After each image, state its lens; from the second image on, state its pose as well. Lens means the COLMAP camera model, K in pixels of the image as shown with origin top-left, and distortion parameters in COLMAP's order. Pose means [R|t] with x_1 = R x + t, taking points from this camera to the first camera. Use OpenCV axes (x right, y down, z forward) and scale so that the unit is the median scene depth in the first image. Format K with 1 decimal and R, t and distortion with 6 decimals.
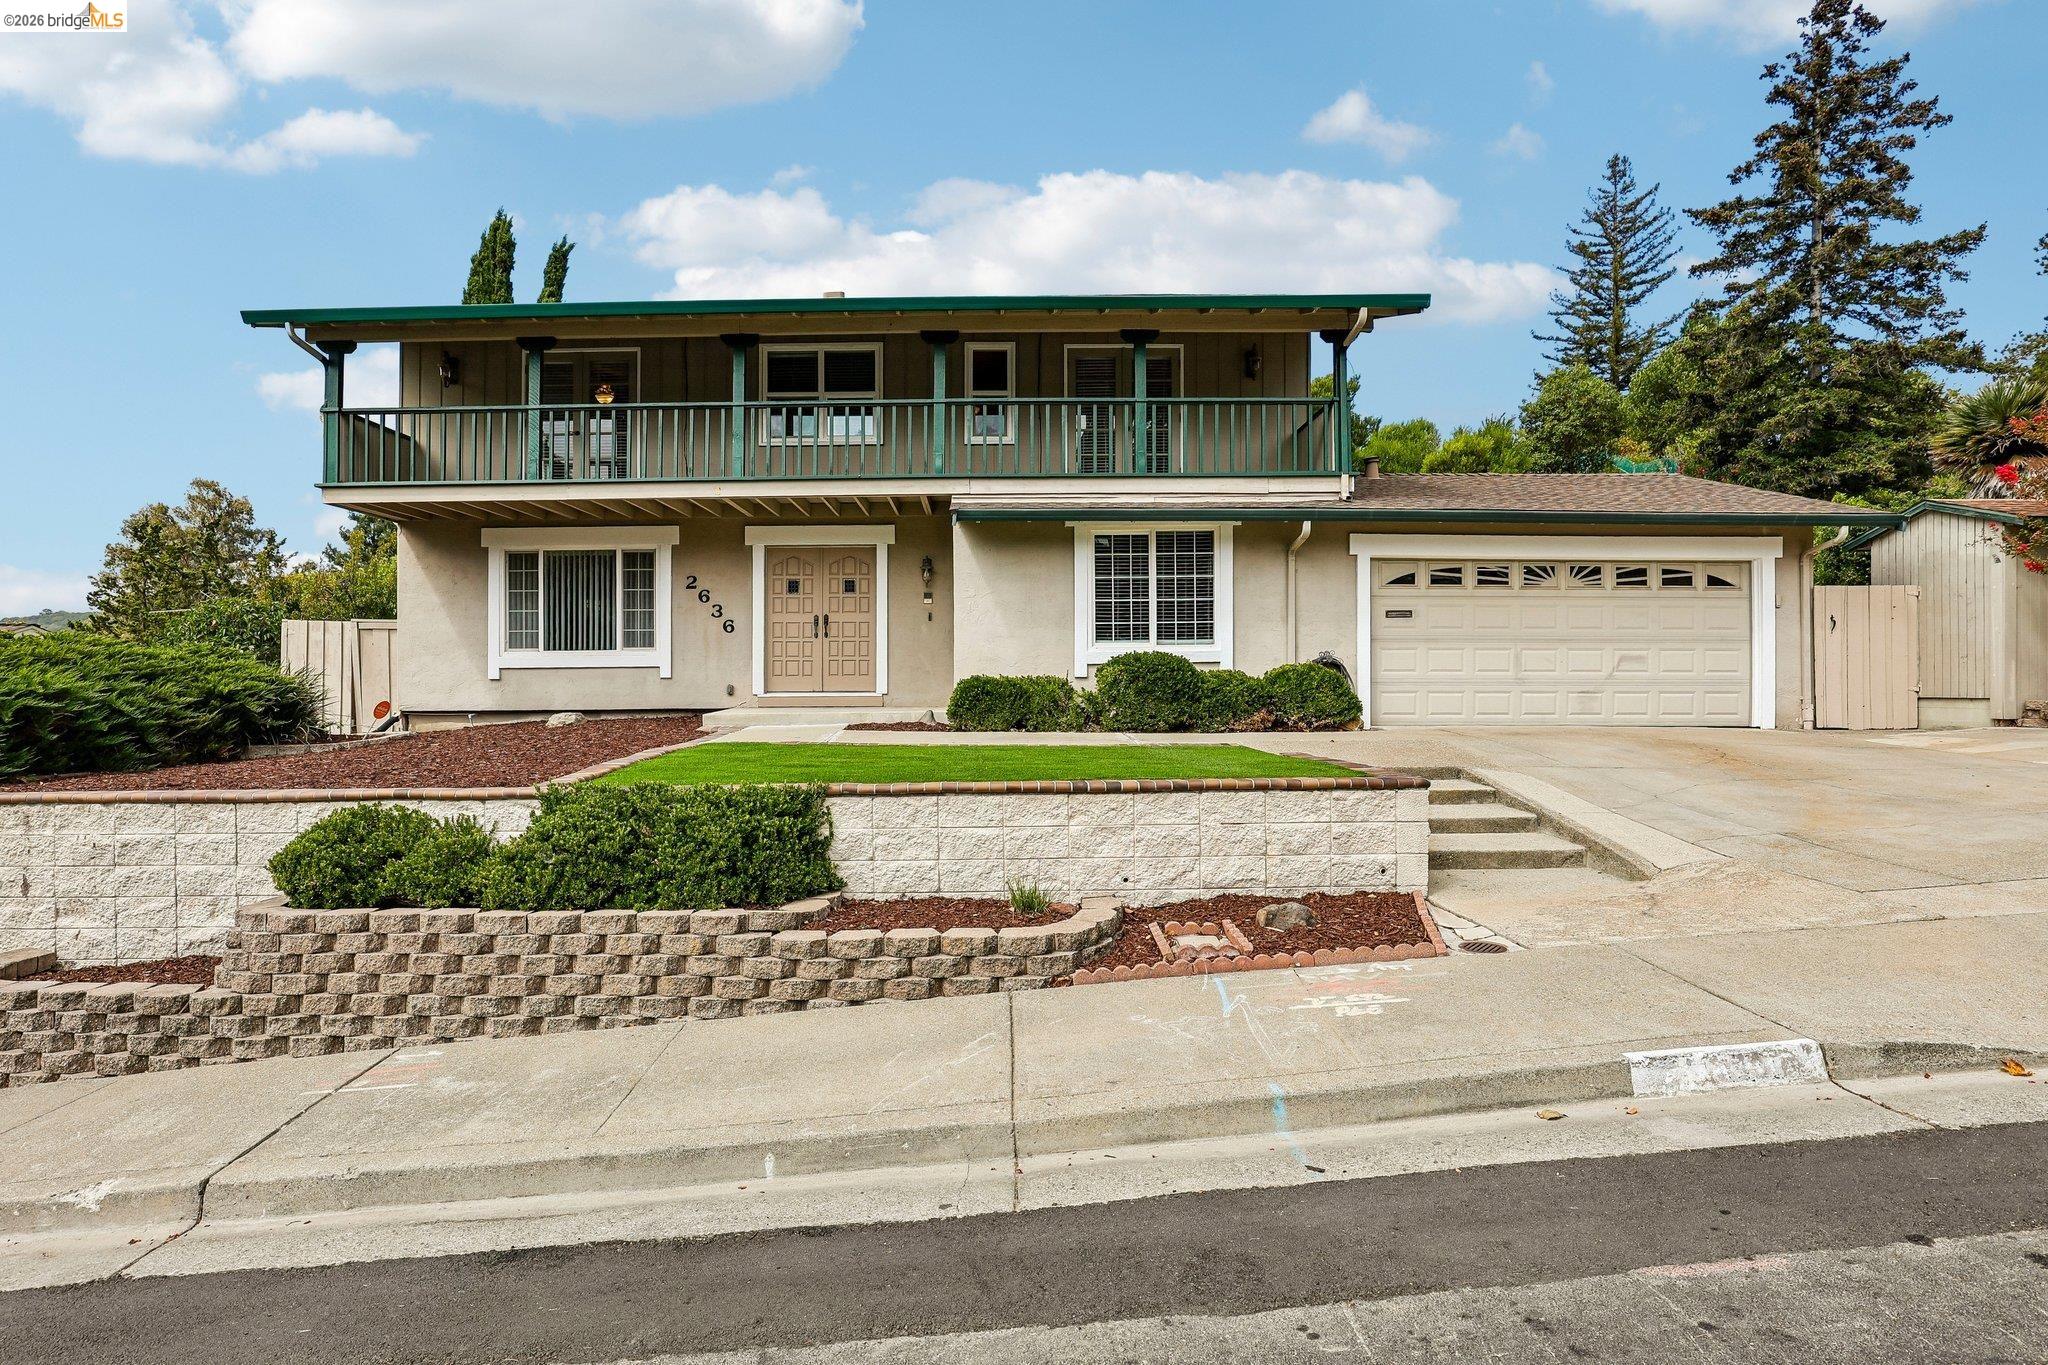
lens RADIAL K [[937.5, 0, 1034.8], [0, 937.5, 686.7], [0, 0, 1]] dist [-0.025943, 0.001476]
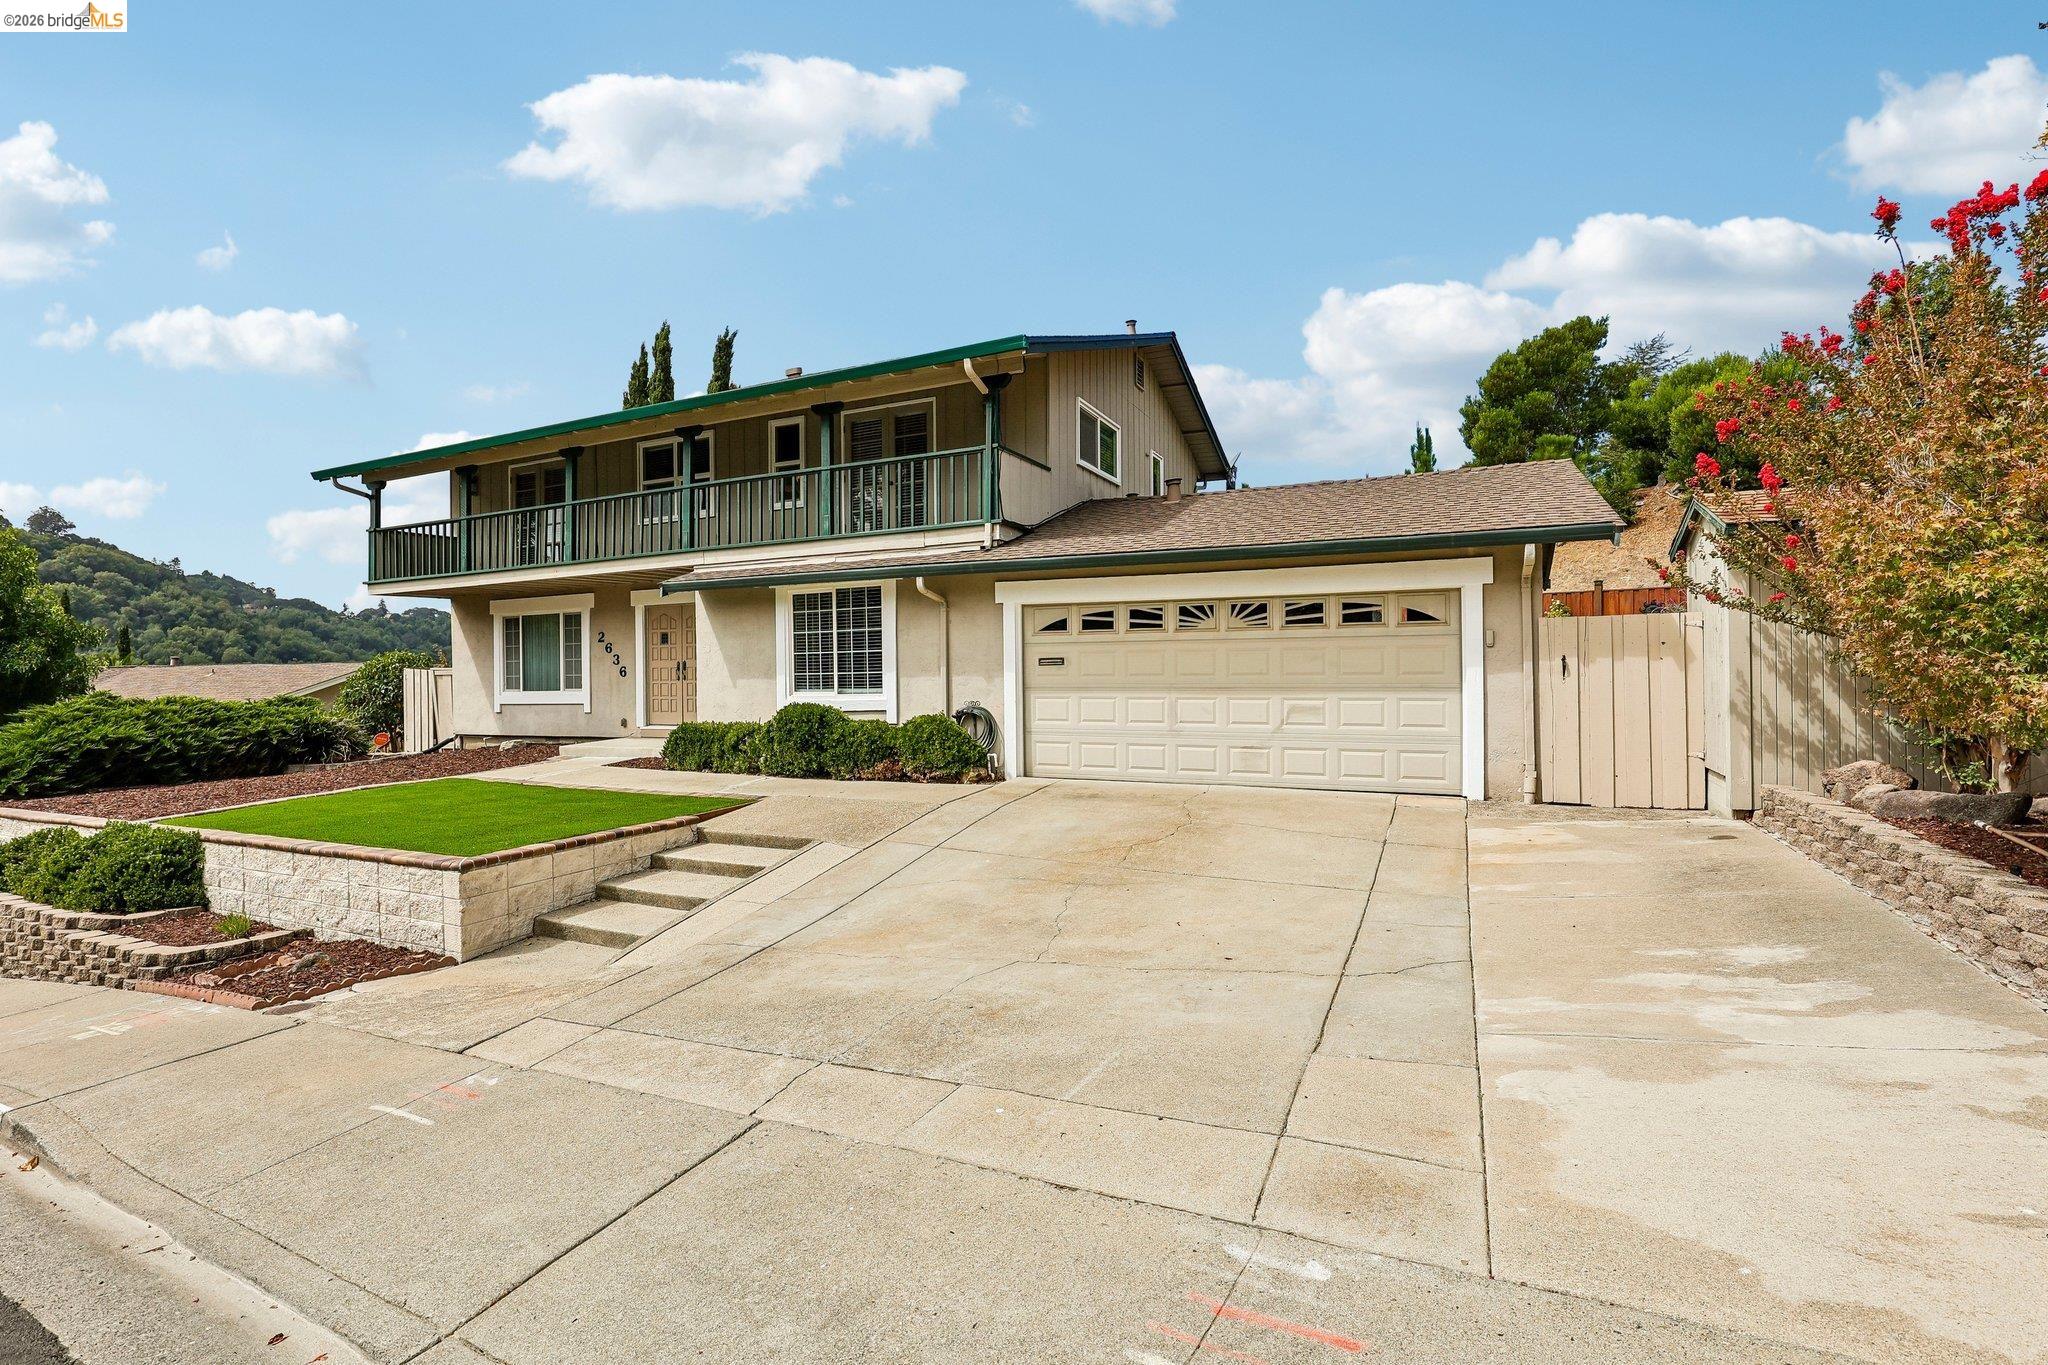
lens RADIAL K [[937.5, 0, 1042.0], [0, 937.5, 669.9], [0, 0, 1]] dist [-0.025943, 0.001476]
pose [[0.909209, -0.008864, -0.416245, 0.784438], [0.010181, 0.999948, 0.000945, -0.070182], [0.416215, -0.005097, 0.909252, 0.113097]]
